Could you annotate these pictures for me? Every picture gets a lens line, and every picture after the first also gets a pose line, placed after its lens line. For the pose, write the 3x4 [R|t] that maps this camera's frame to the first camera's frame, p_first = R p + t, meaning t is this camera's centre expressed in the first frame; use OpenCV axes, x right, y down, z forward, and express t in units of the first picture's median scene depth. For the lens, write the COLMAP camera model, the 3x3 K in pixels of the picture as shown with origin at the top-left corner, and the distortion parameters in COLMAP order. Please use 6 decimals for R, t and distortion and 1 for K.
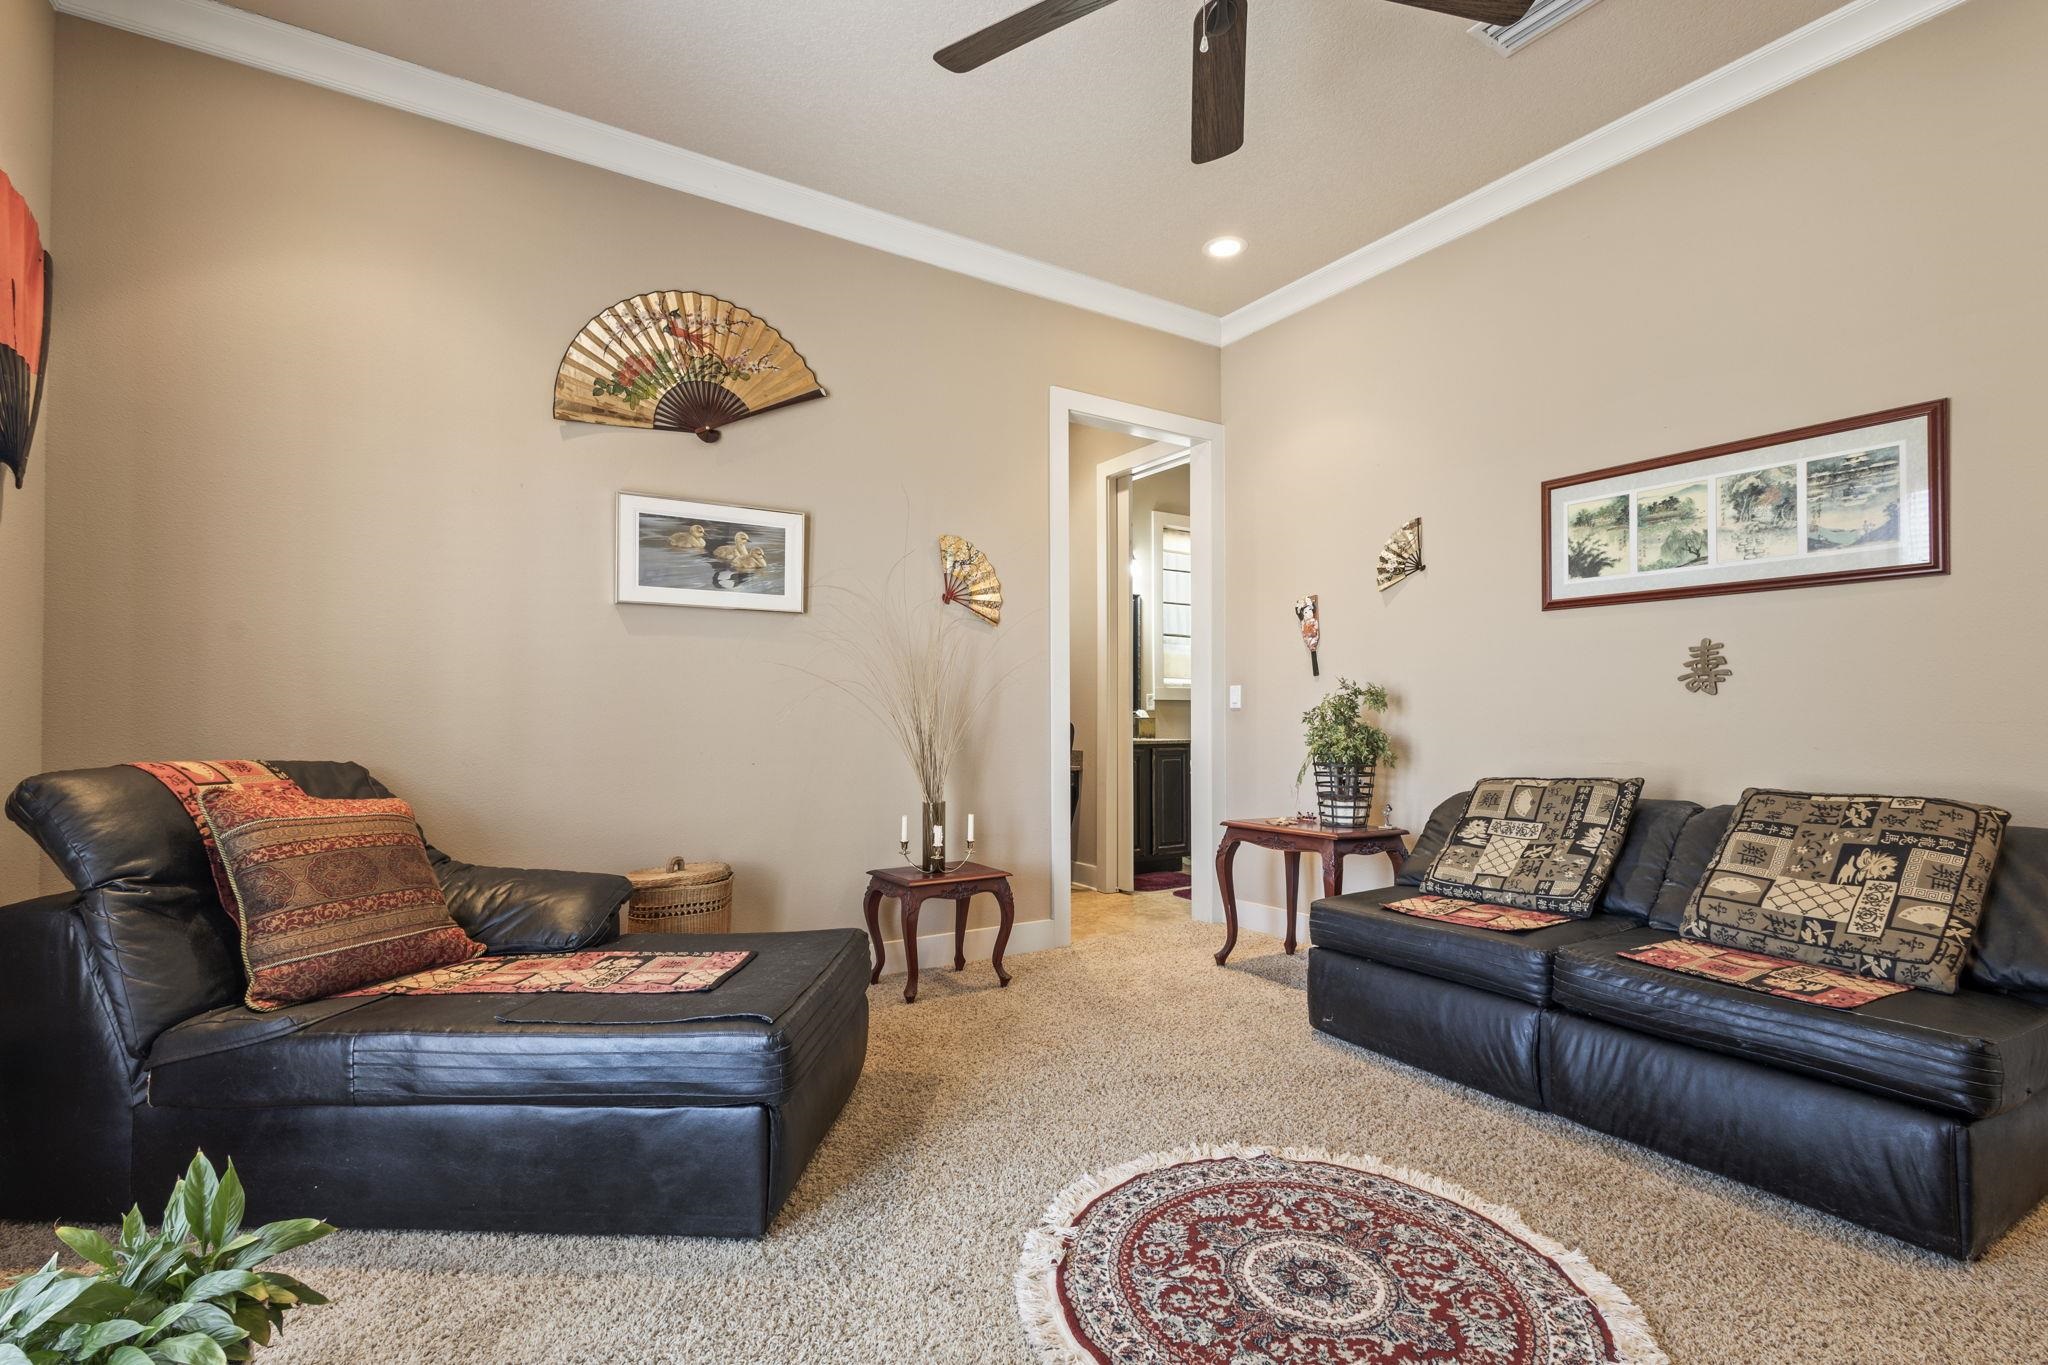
lens RADIAL K [[933.5, 0, 1051.5], [0, 933.5, 719.7], [0, 0, 1]] dist [-0.000640, 0.004476]
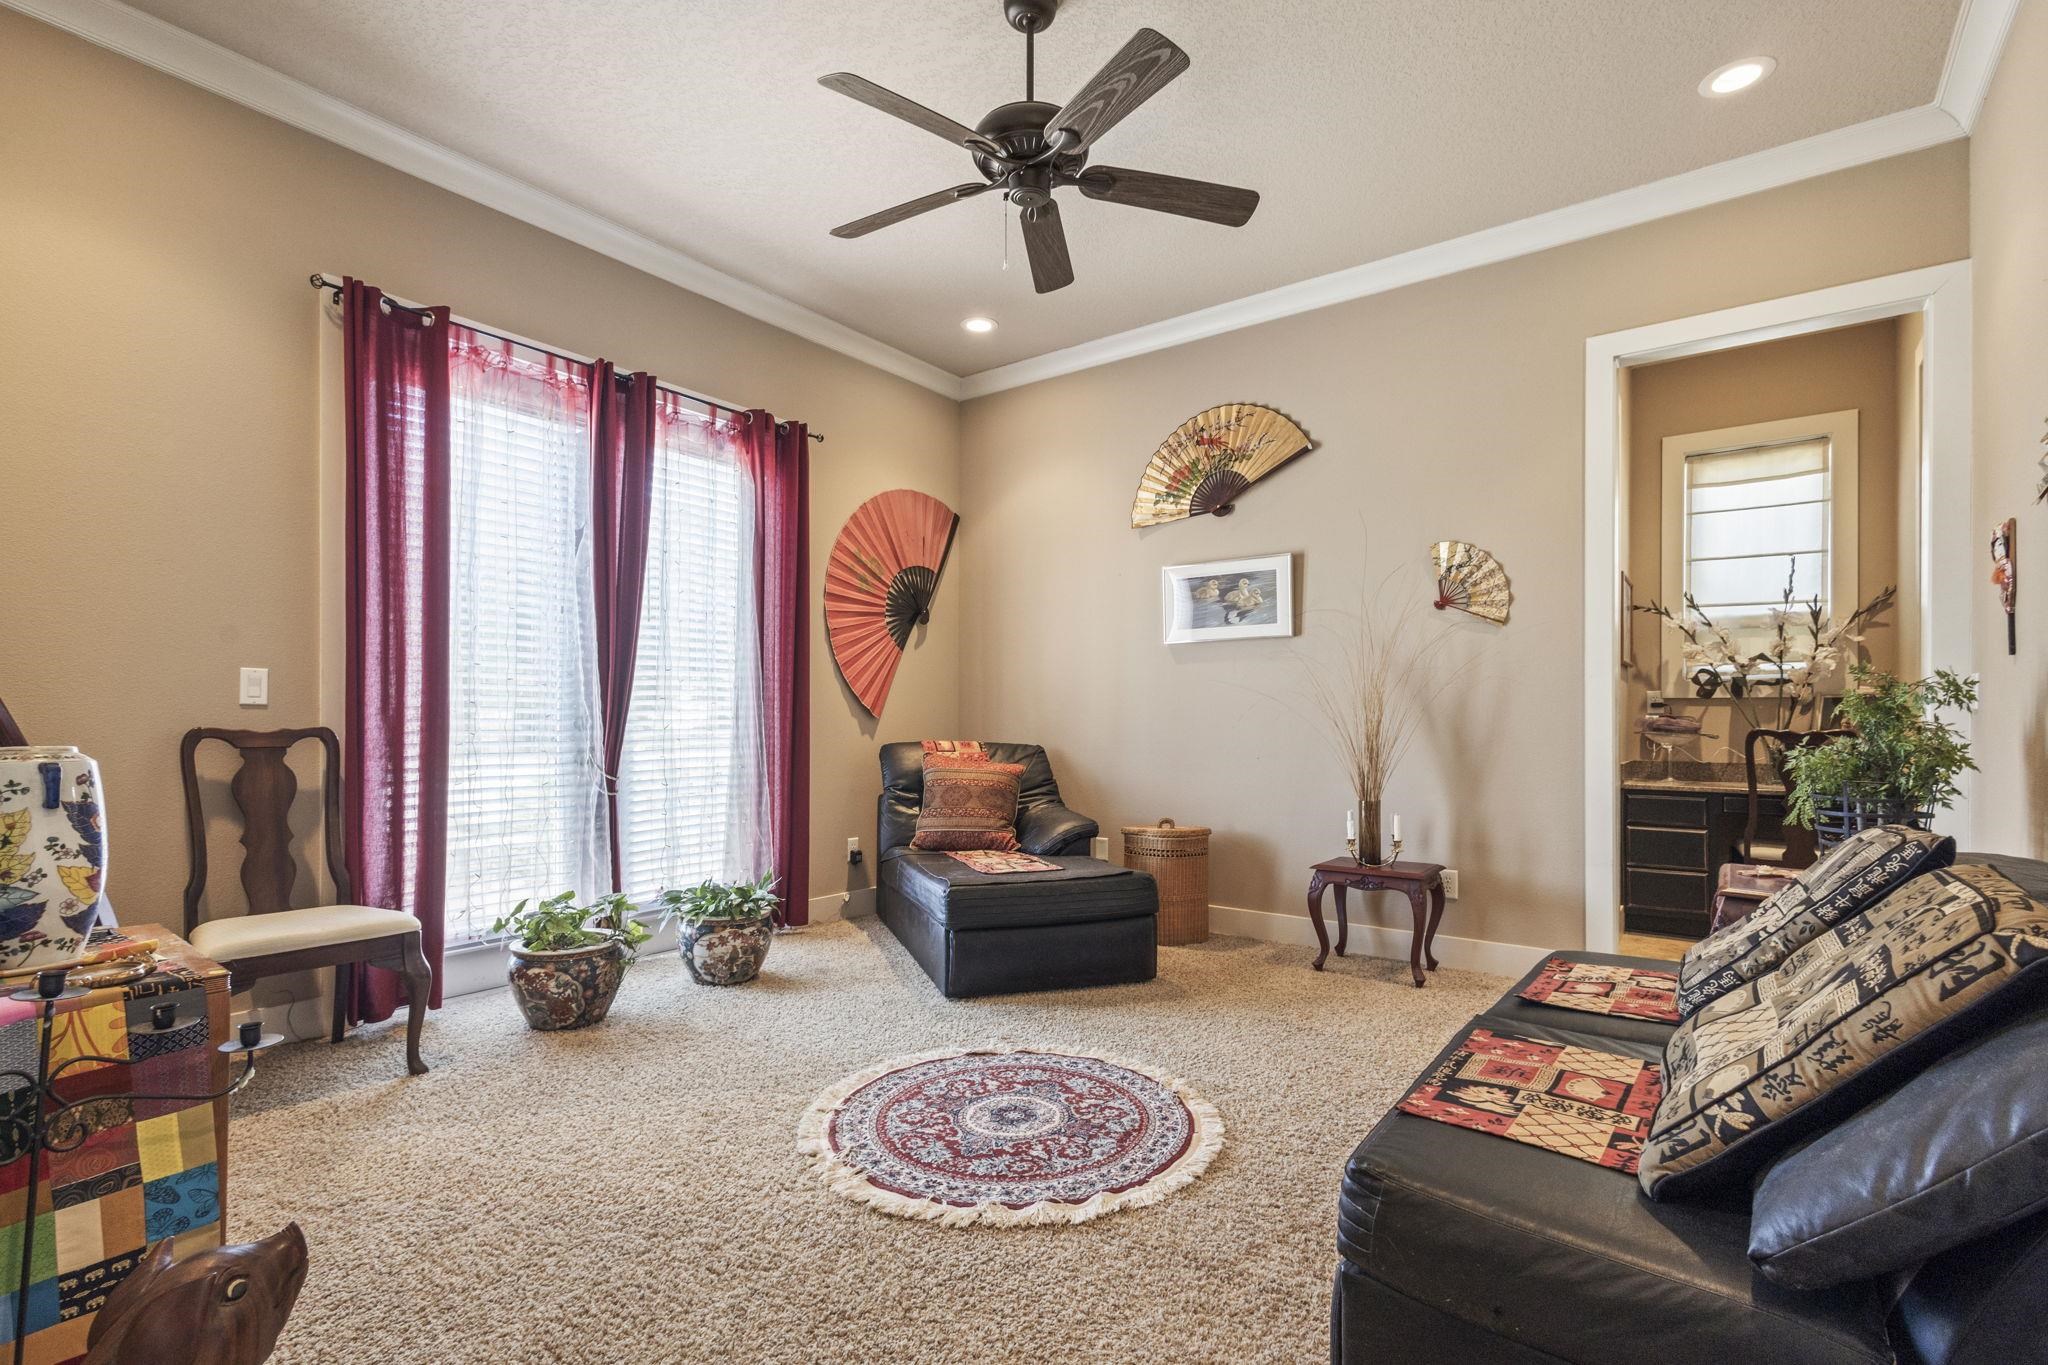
lens RADIAL K [[963.0, 0, 1030.9], [0, 963.0, 732.9], [0, 0, 1]] dist [0.020975, 0.000210]
pose [[0.357051, 0.014262, -0.933976, 0.831563], [-0.004728, 0.999898, 0.013461, -0.003515], [0.934073, -0.000390, 0.357082, 0.248889]]
